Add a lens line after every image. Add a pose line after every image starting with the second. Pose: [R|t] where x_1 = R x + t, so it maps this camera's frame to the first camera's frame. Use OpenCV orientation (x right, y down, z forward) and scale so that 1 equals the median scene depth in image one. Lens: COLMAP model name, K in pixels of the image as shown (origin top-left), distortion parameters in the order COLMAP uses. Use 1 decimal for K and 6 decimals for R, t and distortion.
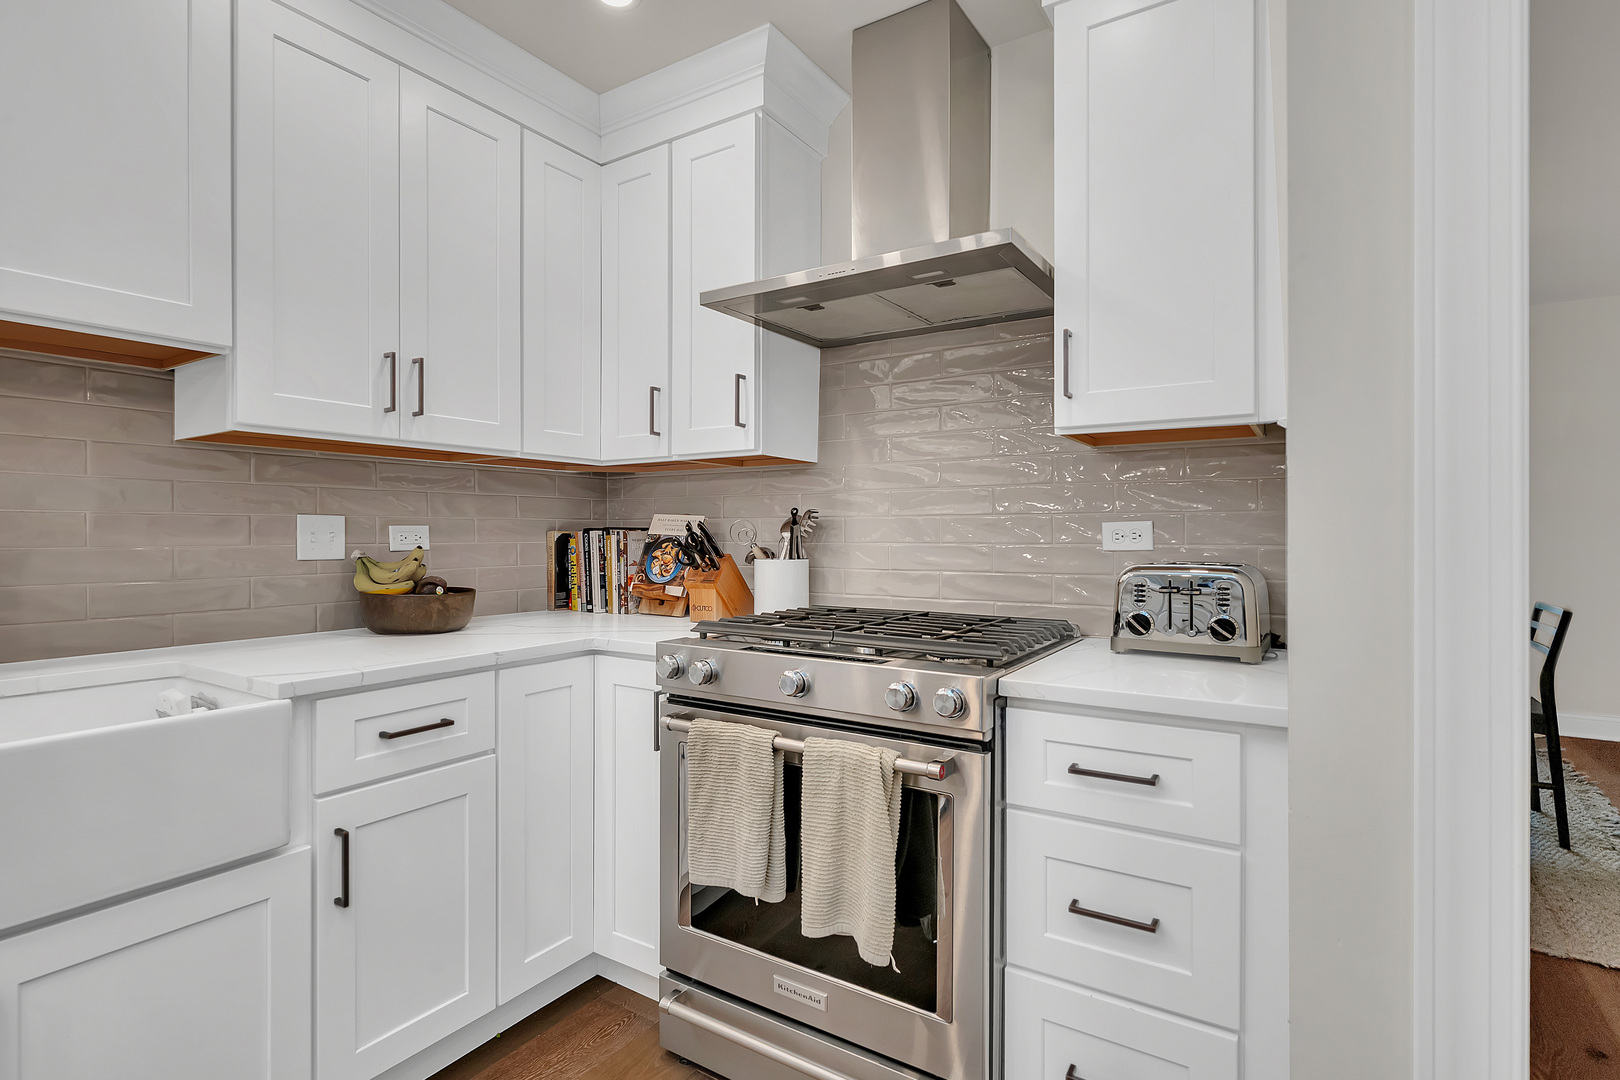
lens RADIAL K [[790.8, 0, 814.9], [0, 790.8, 536.2], [0, 0, 1]] dist [0.002061, 0.000028]
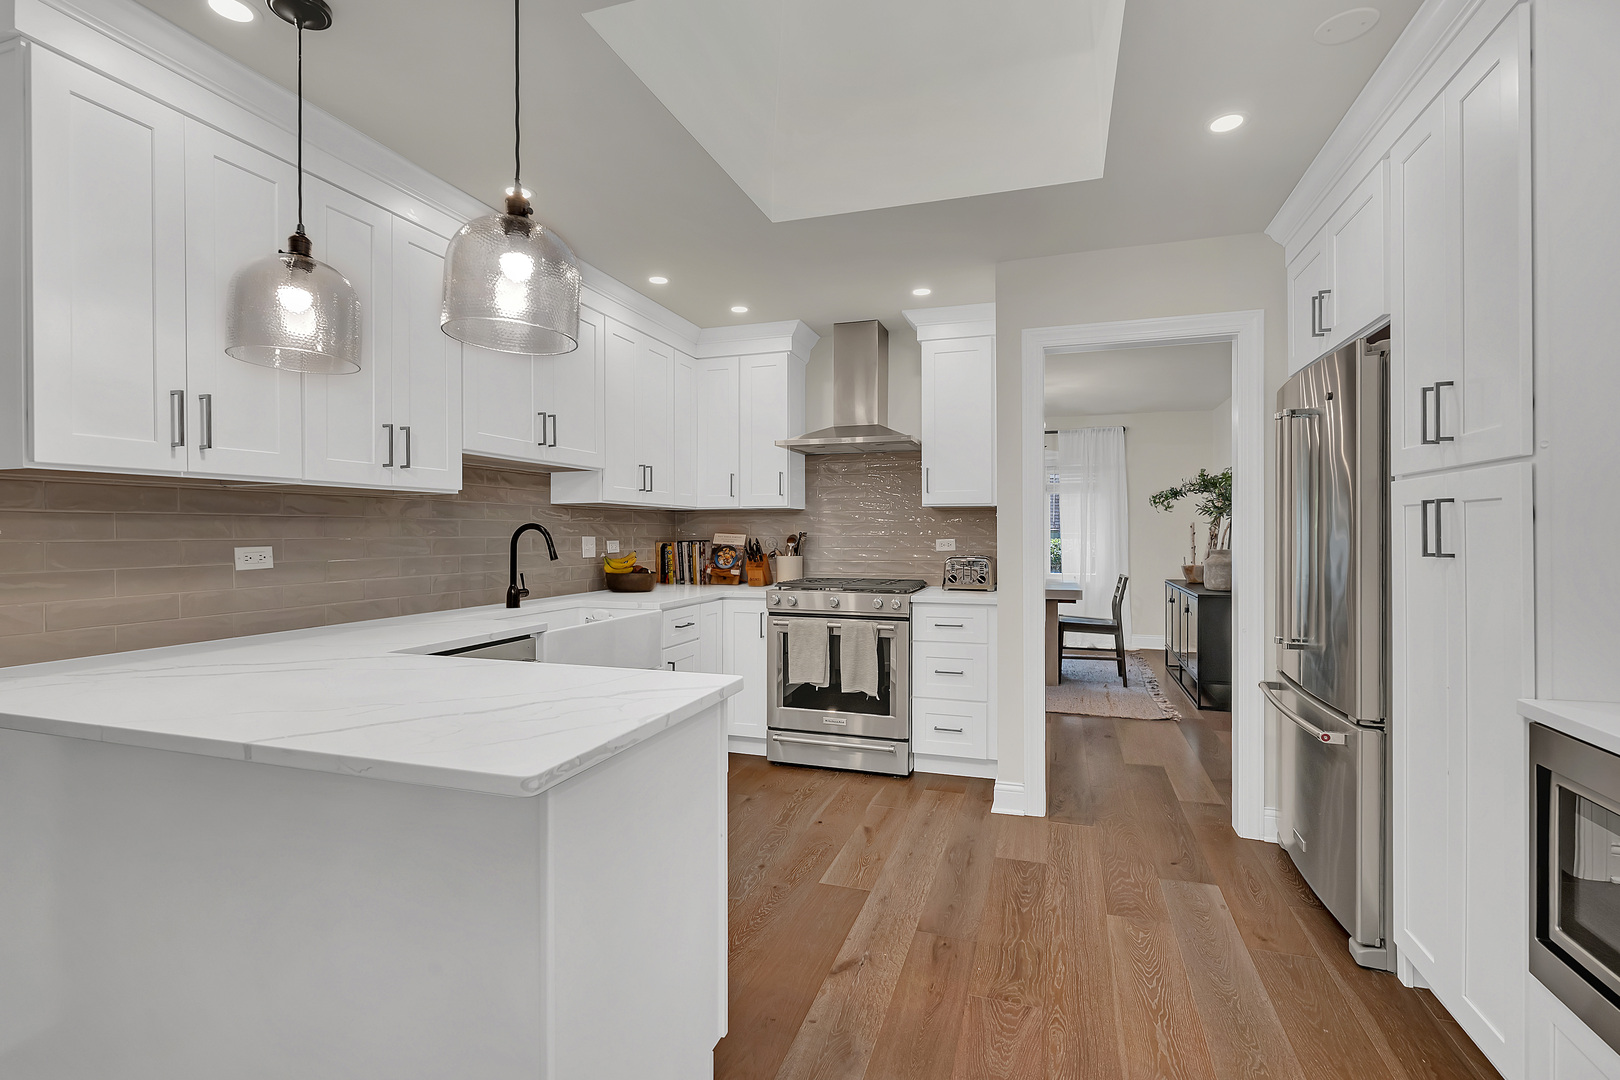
lens RADIAL K [[790.8, 0, 805.7], [0, 790.8, 537.7], [0, 0, 1]] dist [0.002061, 0.000028]
pose [[0.965924, -0.002177, 0.258817, -0.590815], [0.001581, 0.999996, 0.002509, -0.026726], [-0.258821, -0.002015, 0.965923, -1.125624]]
